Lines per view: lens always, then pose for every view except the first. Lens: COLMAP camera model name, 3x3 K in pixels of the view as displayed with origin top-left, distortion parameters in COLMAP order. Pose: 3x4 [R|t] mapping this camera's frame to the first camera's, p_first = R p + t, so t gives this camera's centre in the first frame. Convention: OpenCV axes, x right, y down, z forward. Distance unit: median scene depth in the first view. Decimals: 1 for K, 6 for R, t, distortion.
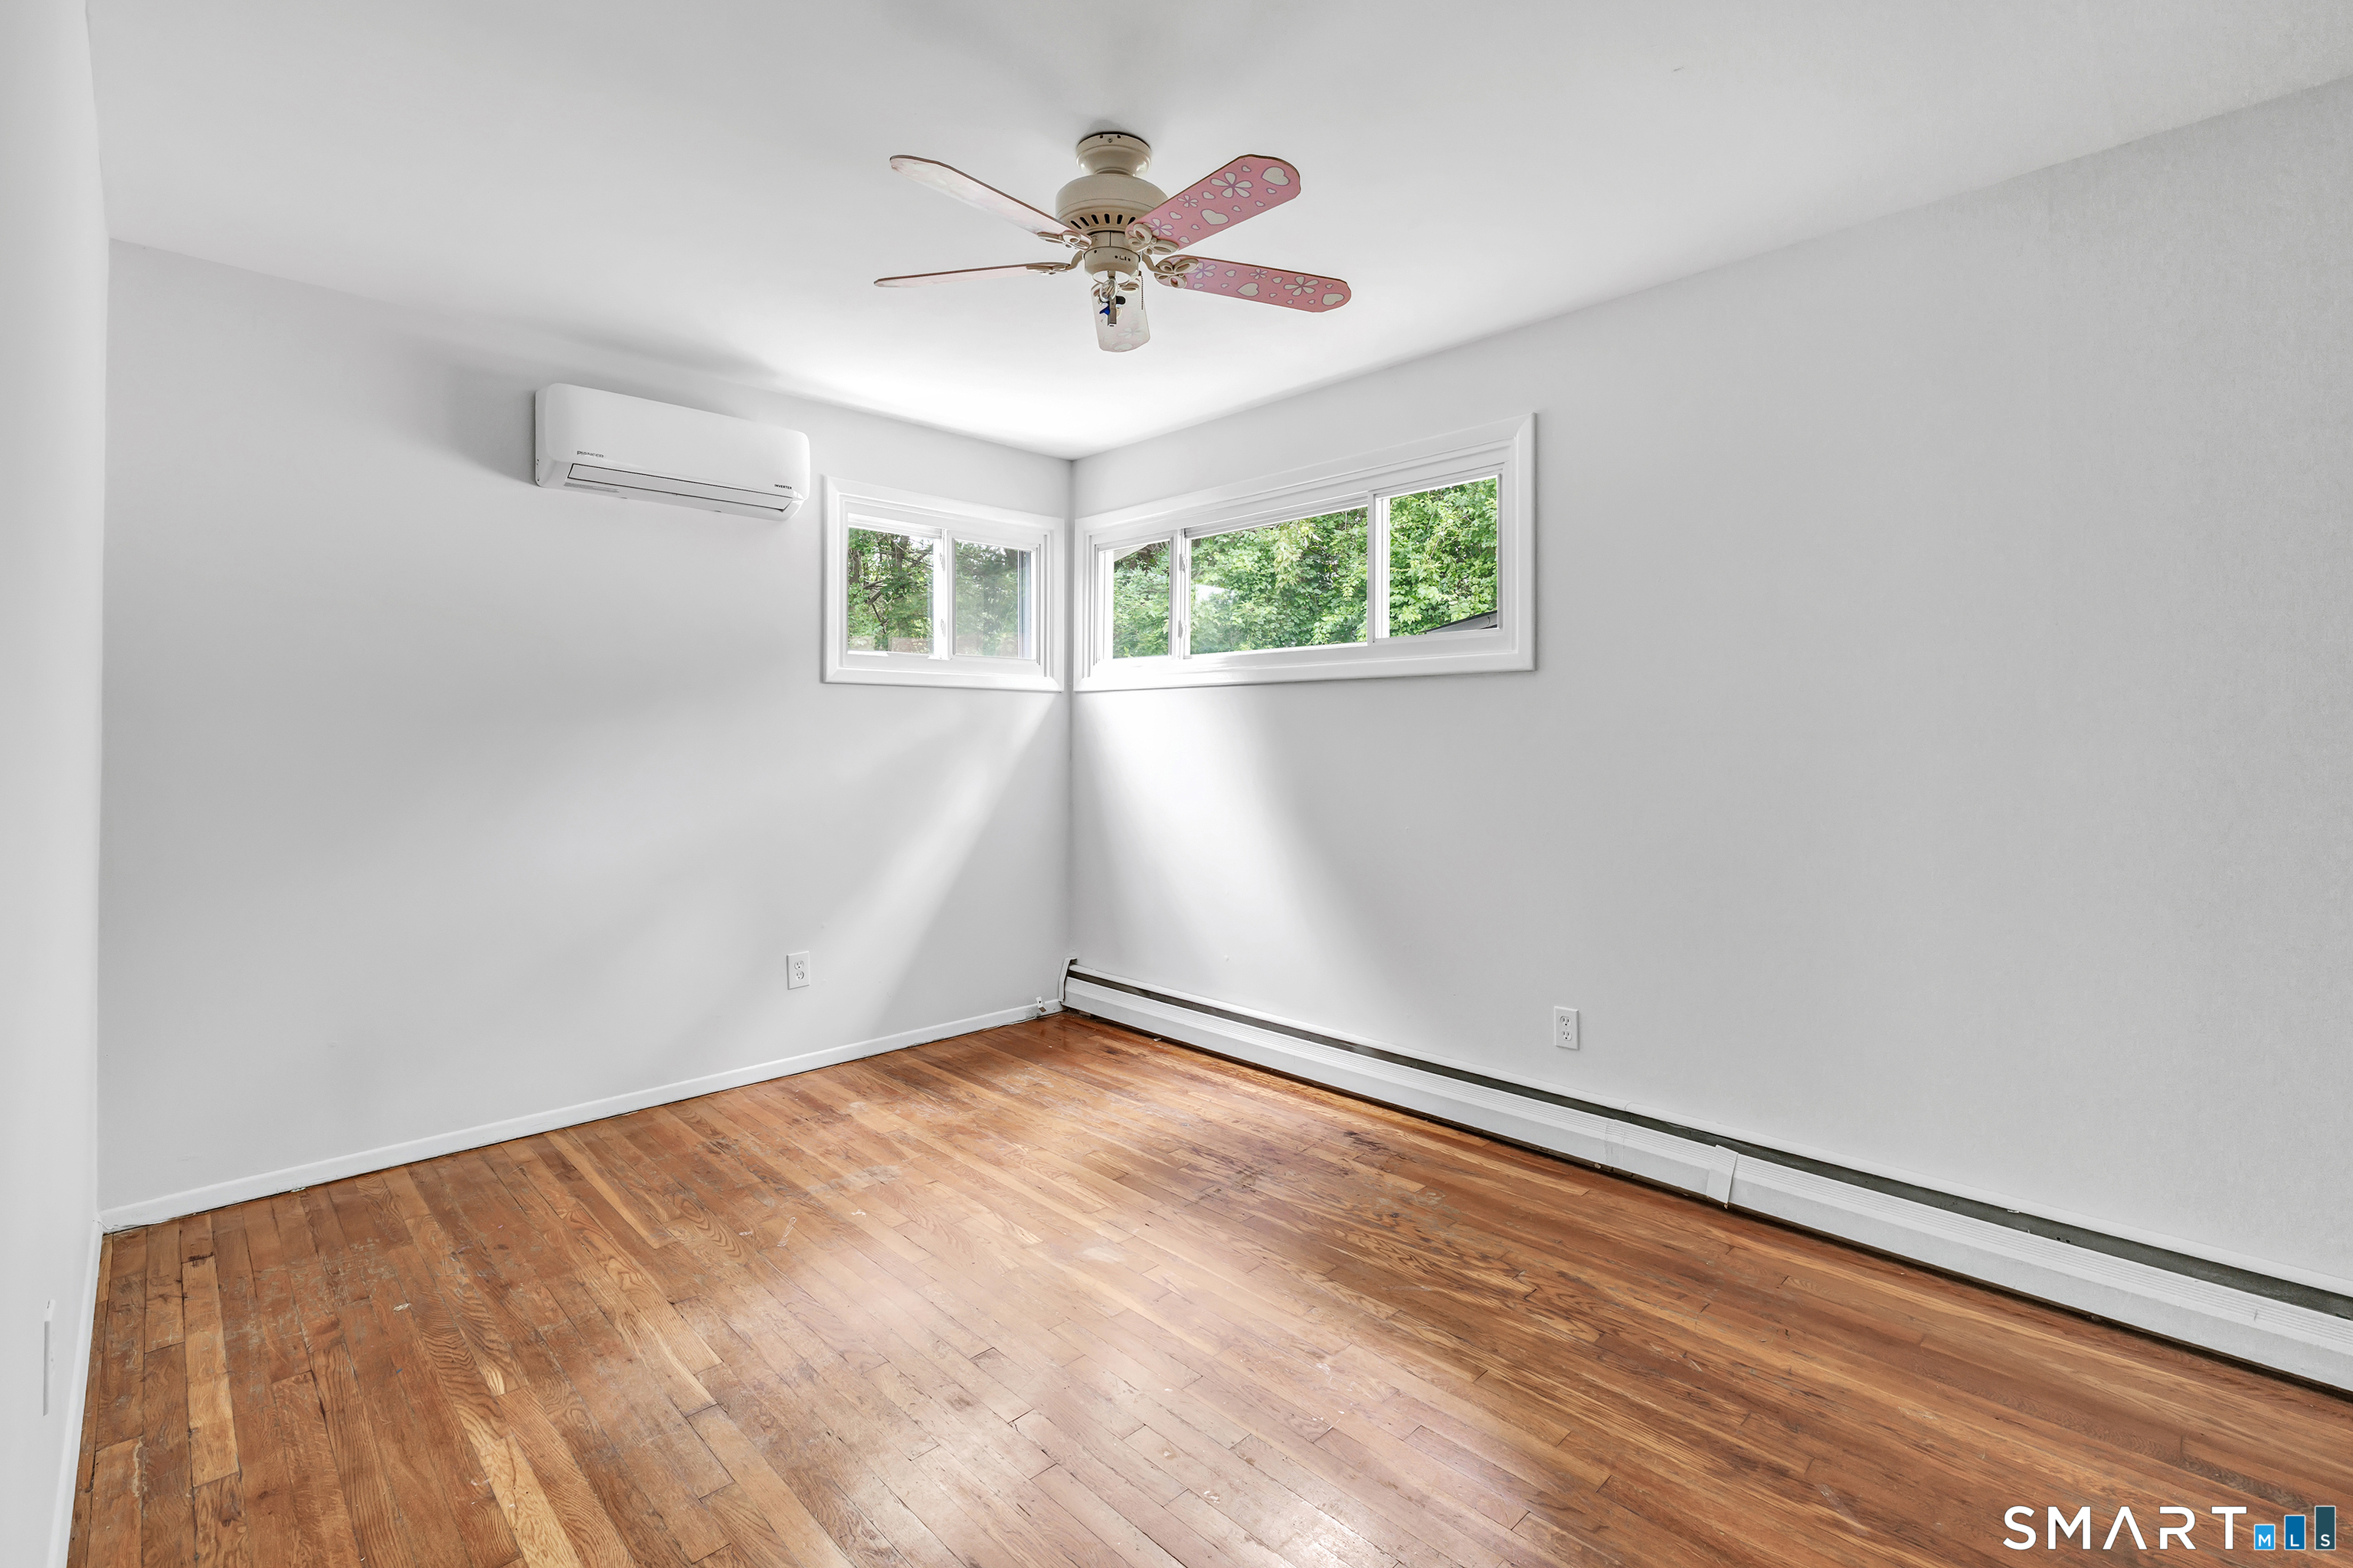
lens RADIAL K [[1045.0, 0, 1189.5], [0, 1045.0, 787.2], [0, 0, 1]] dist [0.002937, 0.000153]
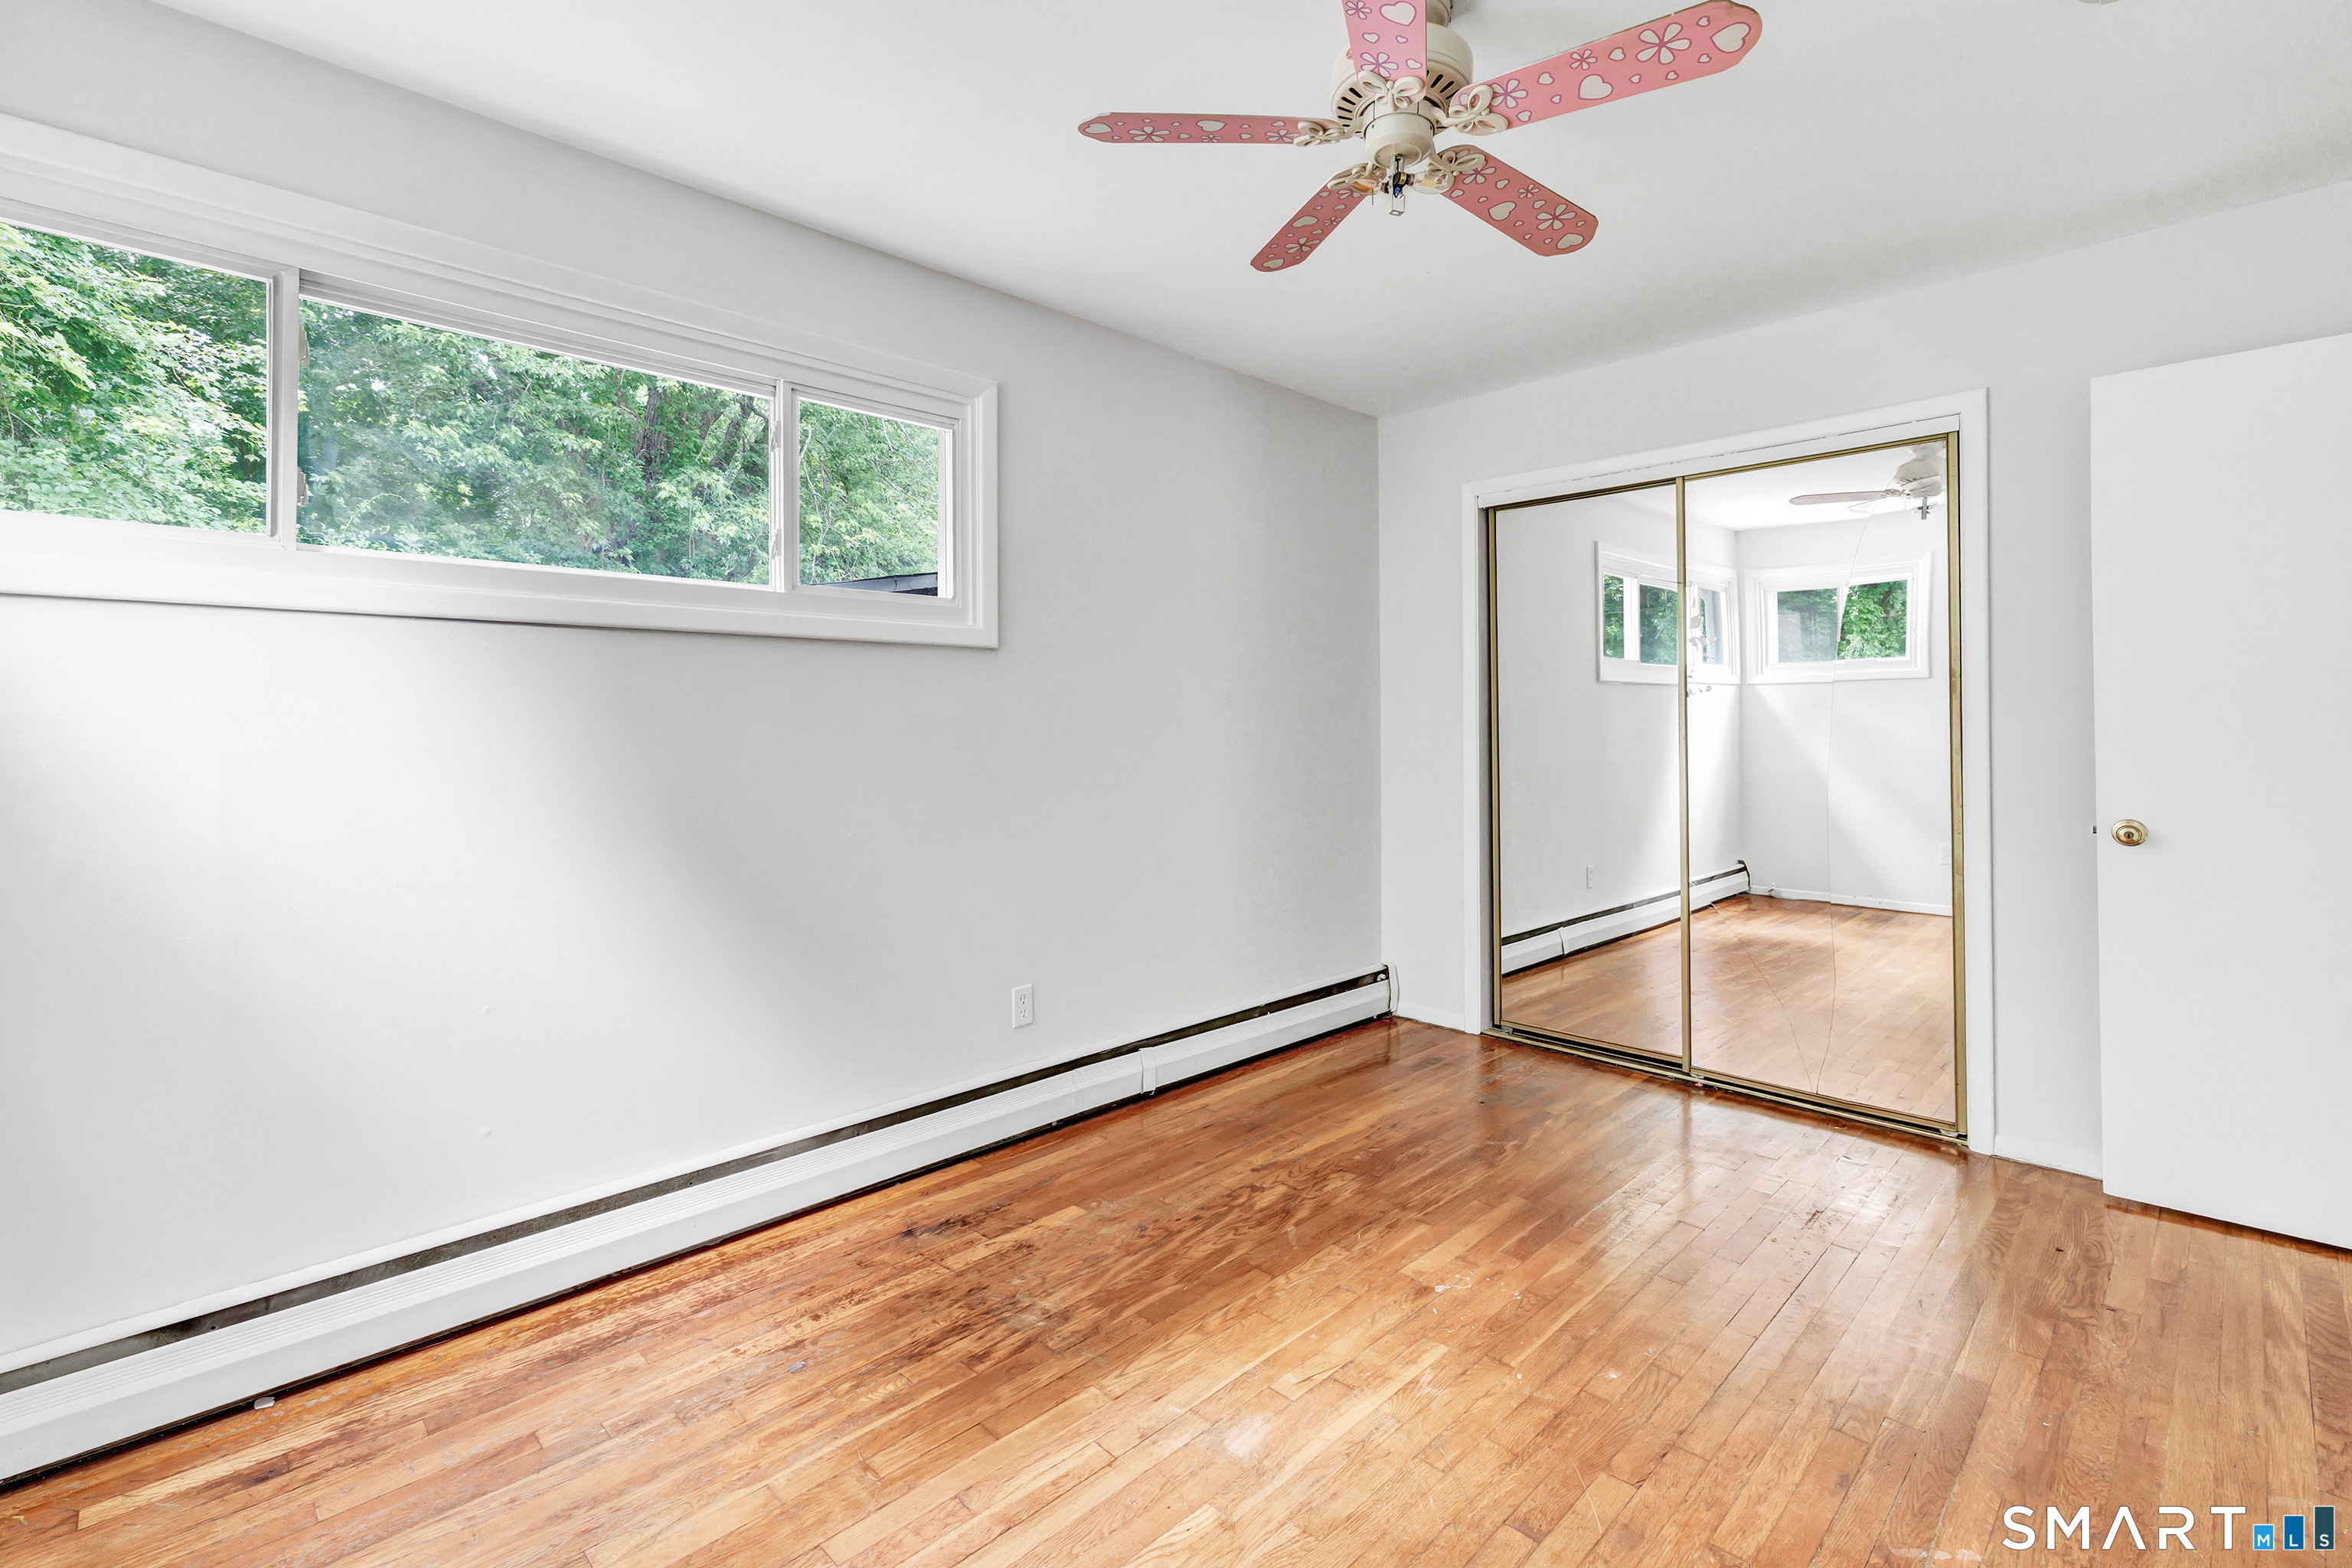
lens RADIAL K [[1046.6, 0, 1176.0], [0, 1046.6, 784.0], [0, 0, 1]] dist [0.002076, 0.000484]
pose [[0.006362, -0.066219, 0.997785, -0.772875], [0.044816, 0.996821, 0.065870, -0.055943], [-0.998975, 0.044297, 0.009310, 1.009651]]
